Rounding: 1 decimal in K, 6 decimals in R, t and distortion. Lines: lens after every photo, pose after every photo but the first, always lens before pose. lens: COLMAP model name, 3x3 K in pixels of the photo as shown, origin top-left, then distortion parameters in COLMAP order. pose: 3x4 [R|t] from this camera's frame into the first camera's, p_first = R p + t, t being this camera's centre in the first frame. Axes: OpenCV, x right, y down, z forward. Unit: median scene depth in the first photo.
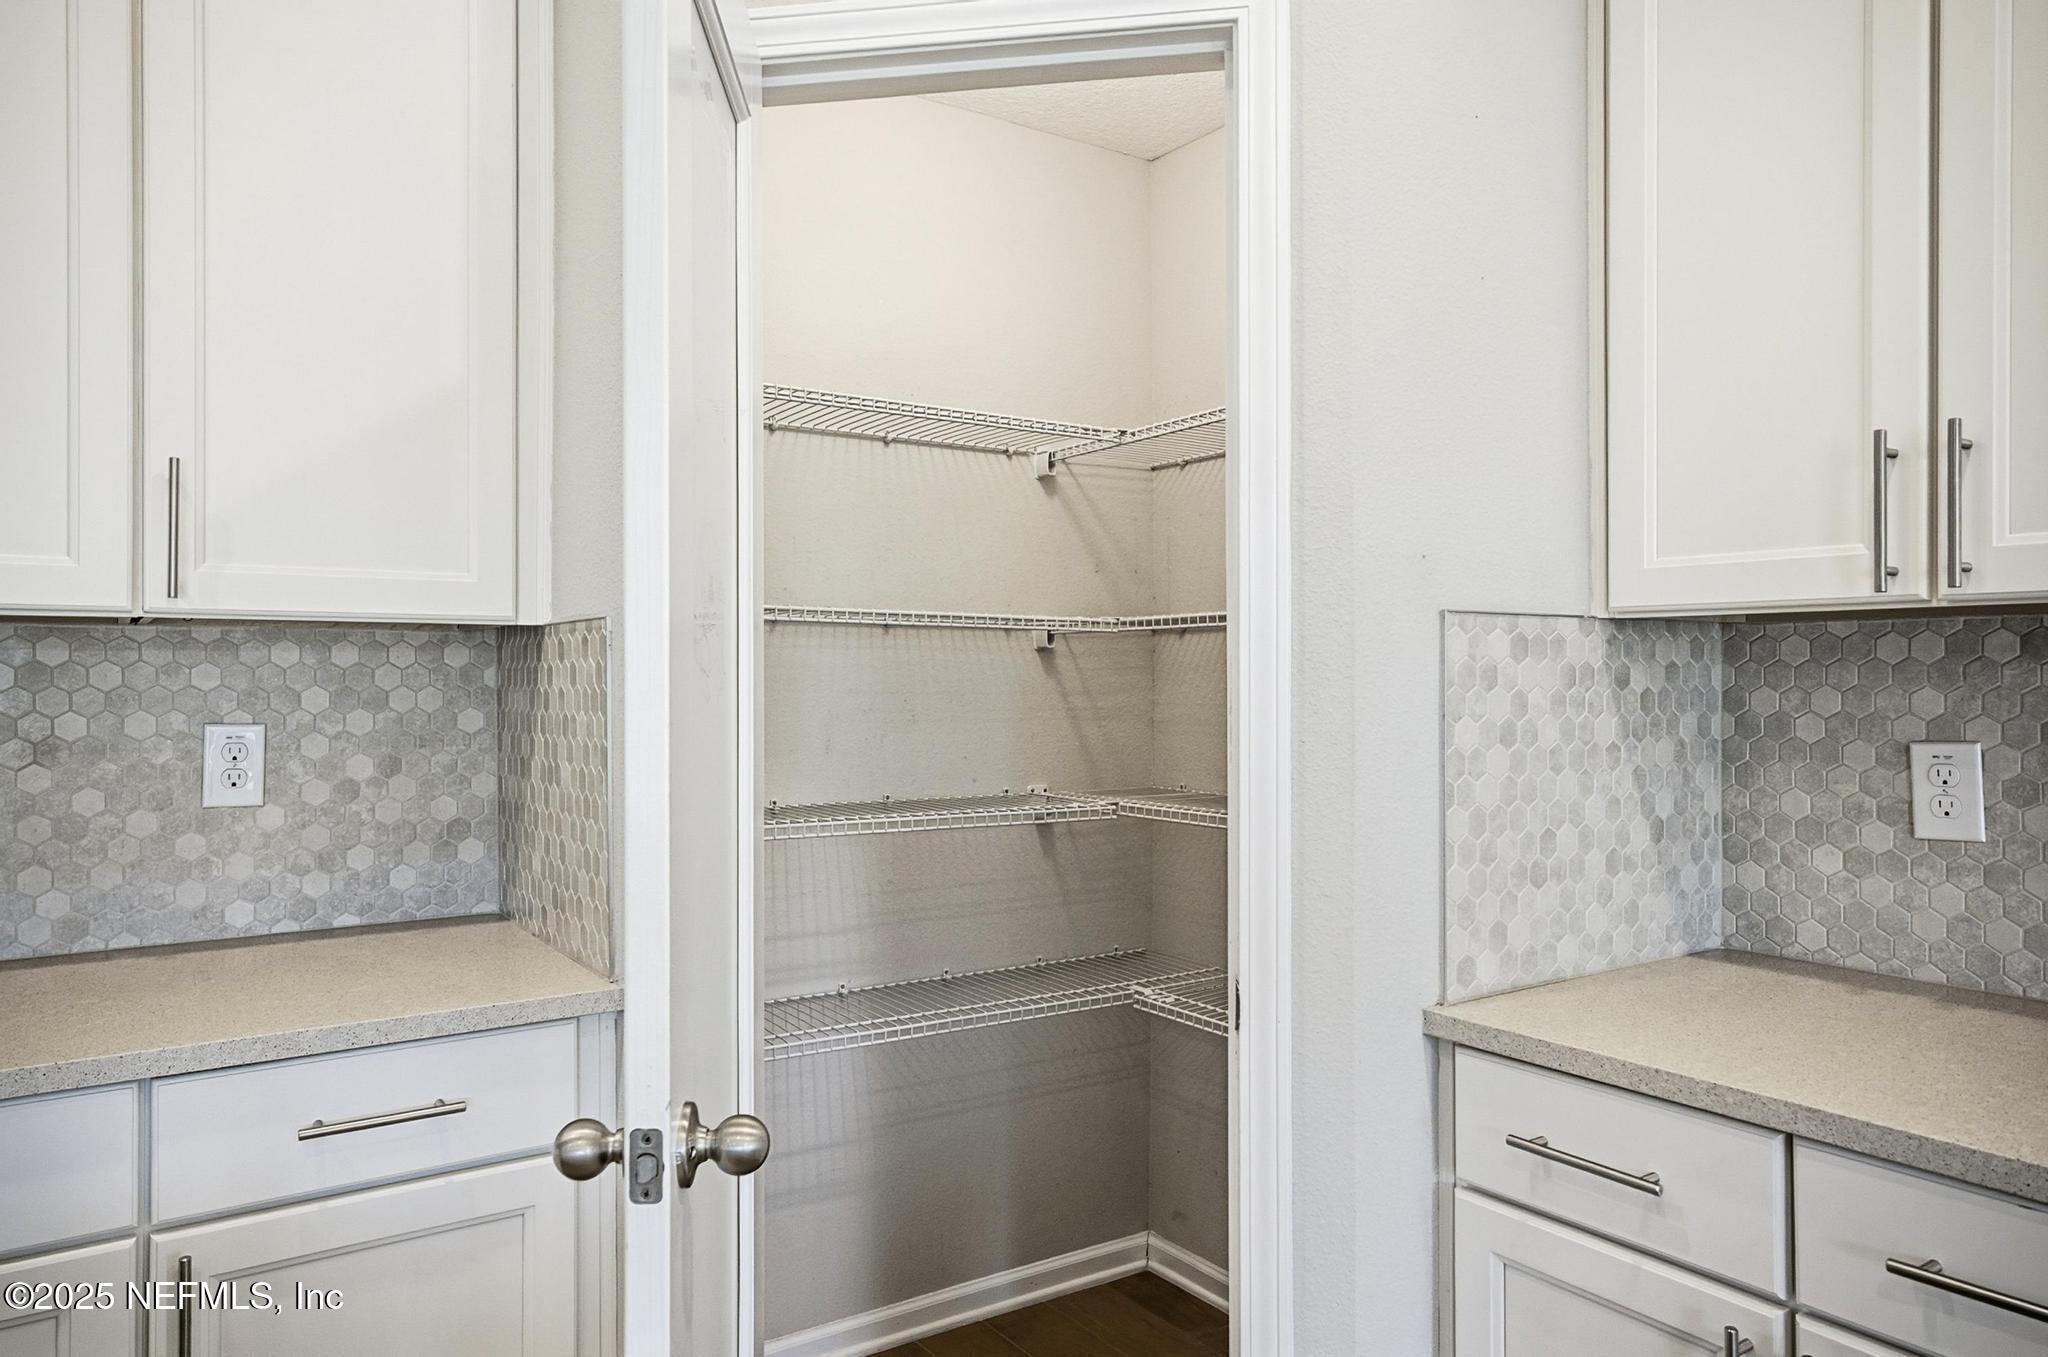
lens RADIAL K [[1343.1, 0, 1009.0], [0, 1343.1, 665.6], [0, 0, 1]] dist [-0.009486, 0.002718]
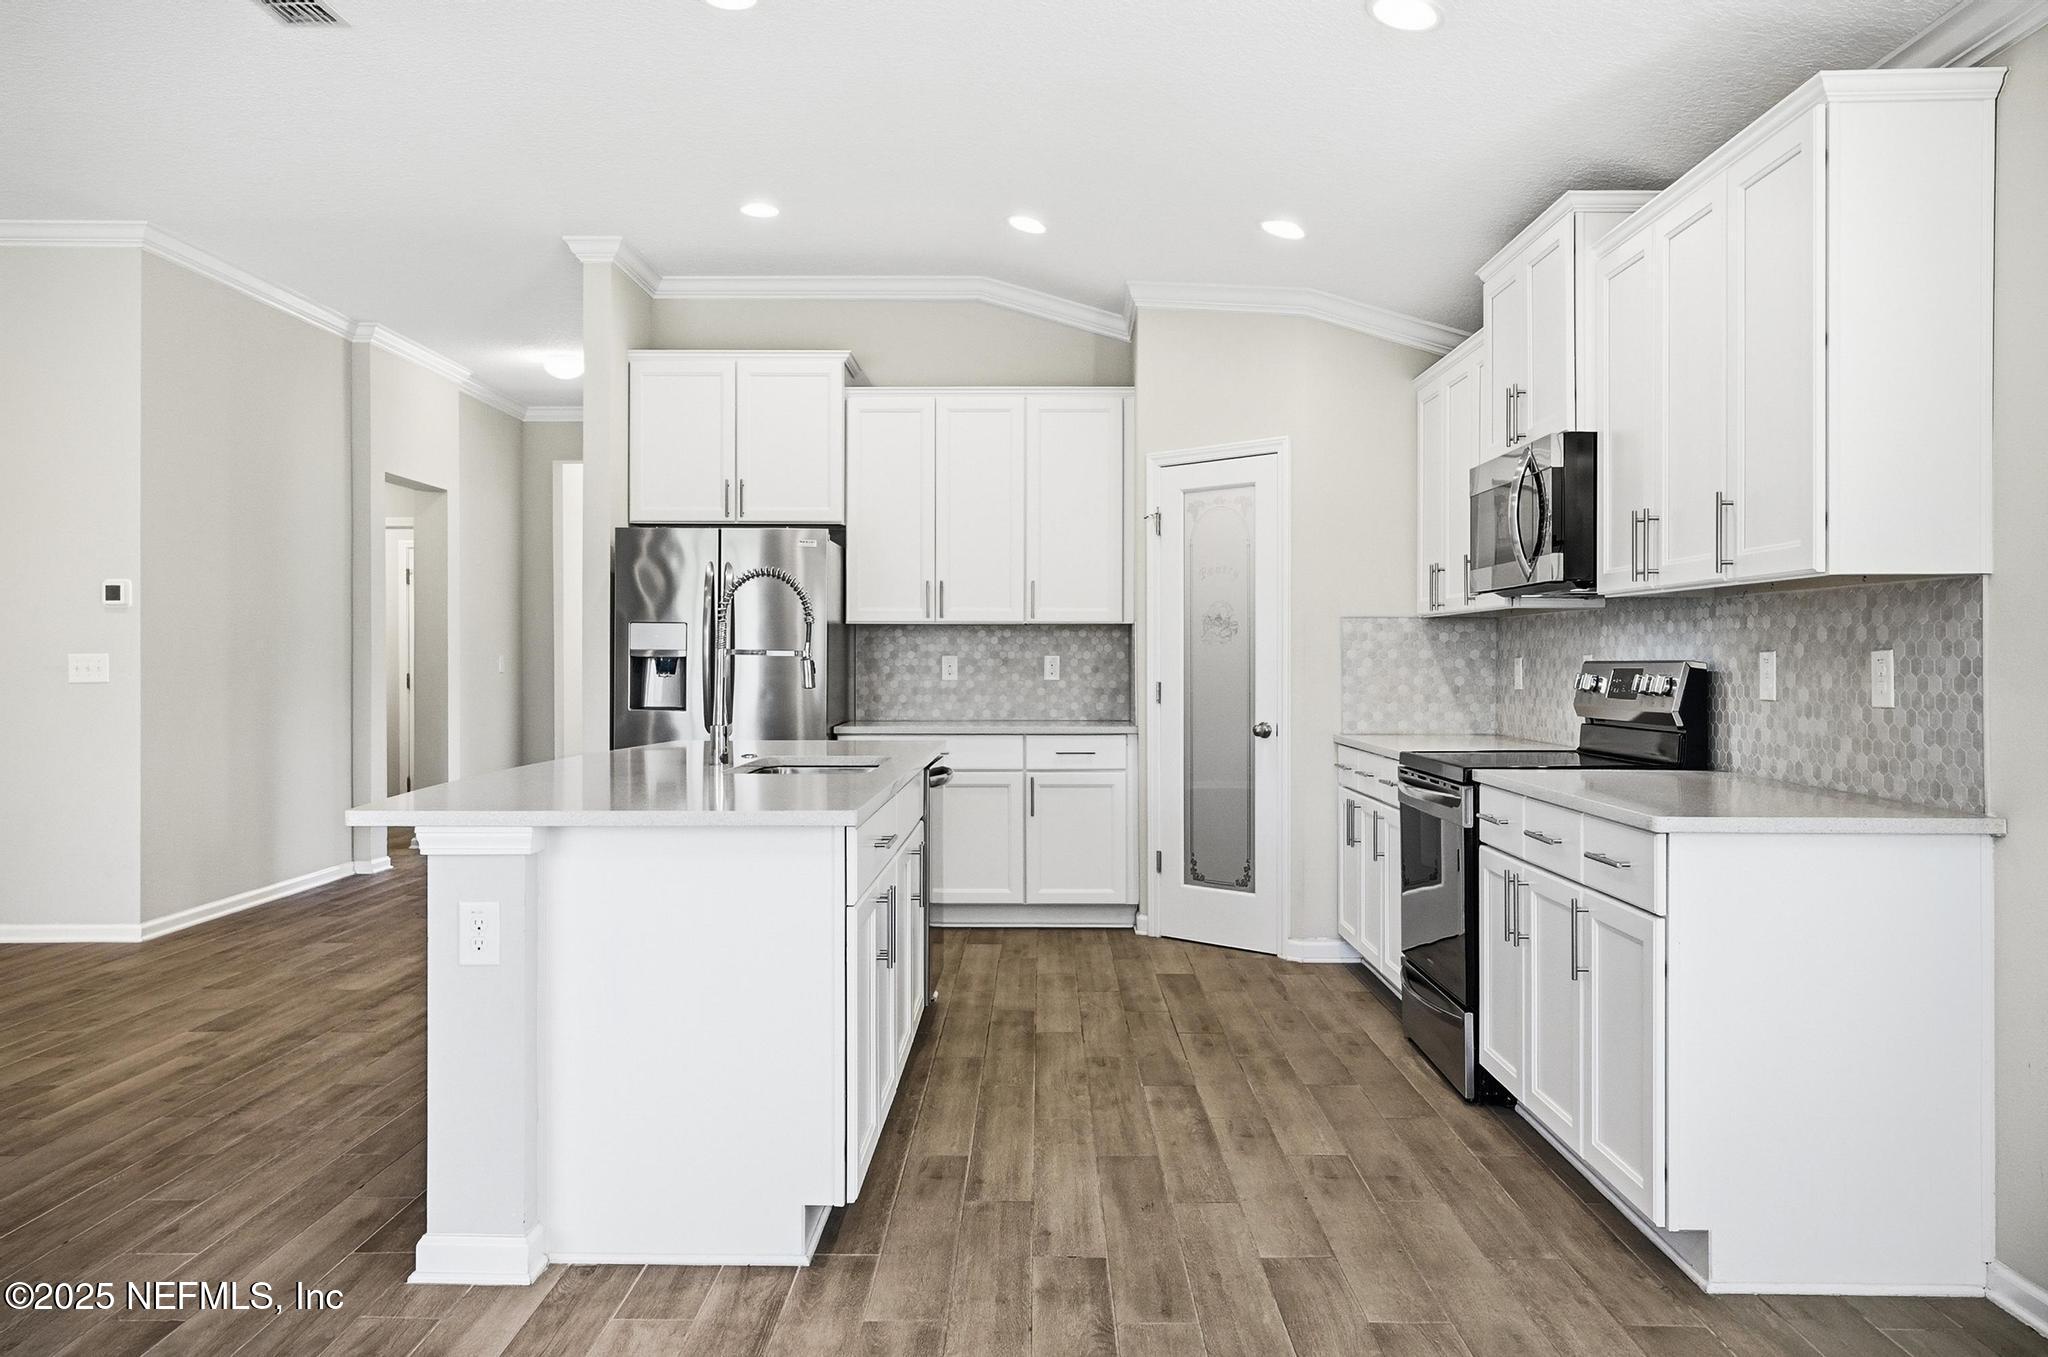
lens RADIAL K [[1510.3, 0, 1044.9], [0, 1510.3, 651.2], [0, 0, 1]] dist [0.001123, 0.030103]
pose [[0.824141, -0.003089, -0.566376, 1.644580], [0.003851, 0.999993, 0.000149, 0.036483], [0.566371, -0.002304, 0.824147, -2.254578]]
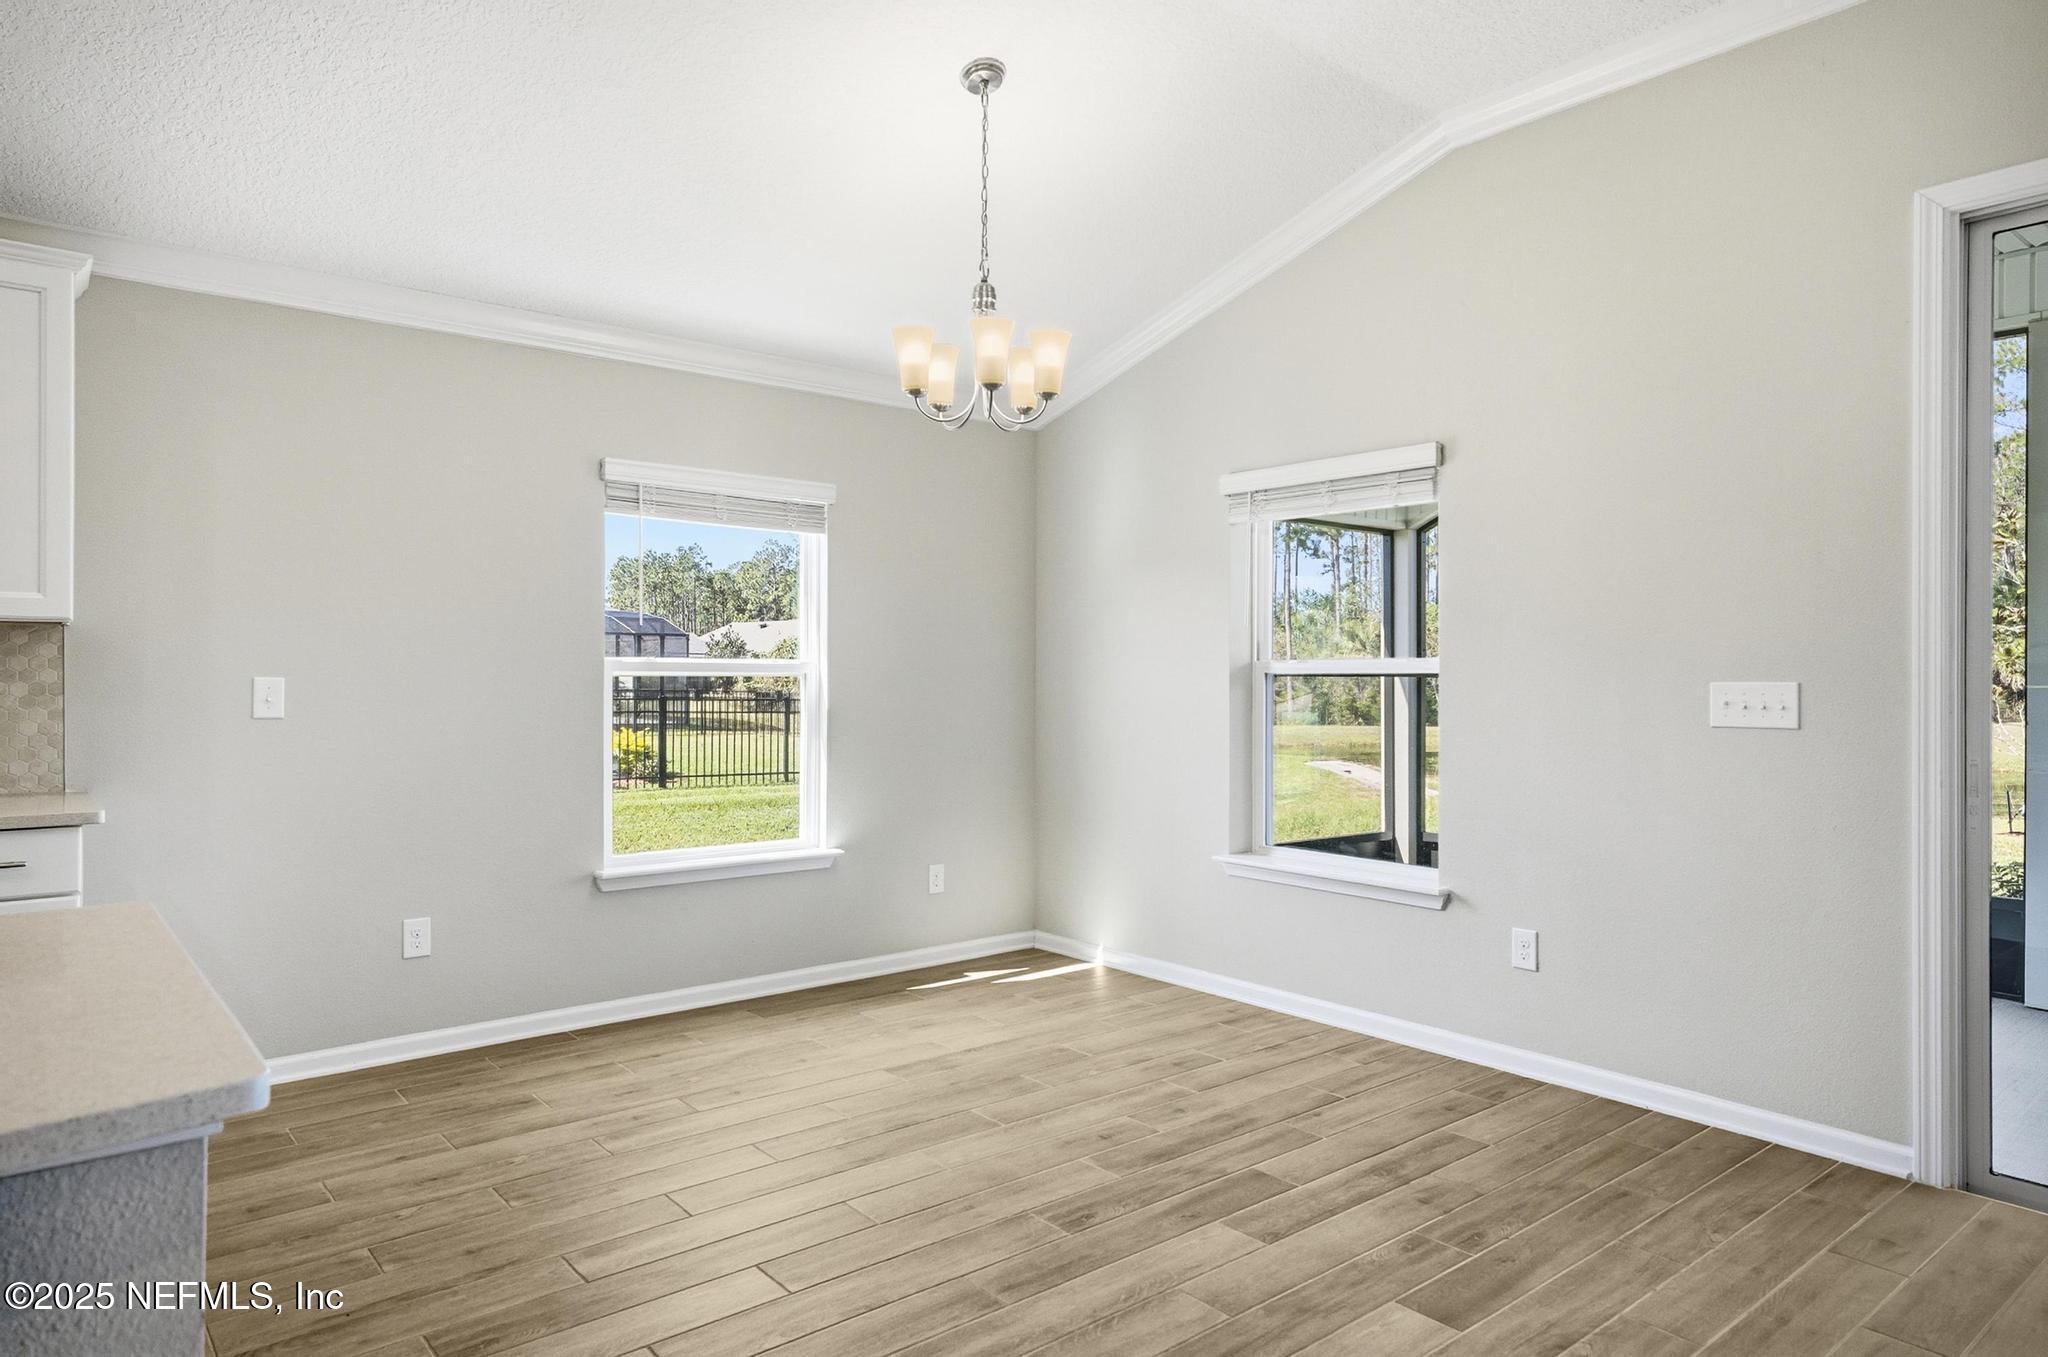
lens RADIAL K [[1265.3, 0, 989.4], [0, 1265.3, 670.0], [0, 0, 1]] dist [0.002509, 0.003143]
pose [[-0.068510, 0.001653, 0.997649, -0.502421], [-0.011294, 0.999933, -0.002433, 0.016711], [-0.997586, -0.011434, -0.068487, -1.628230]]
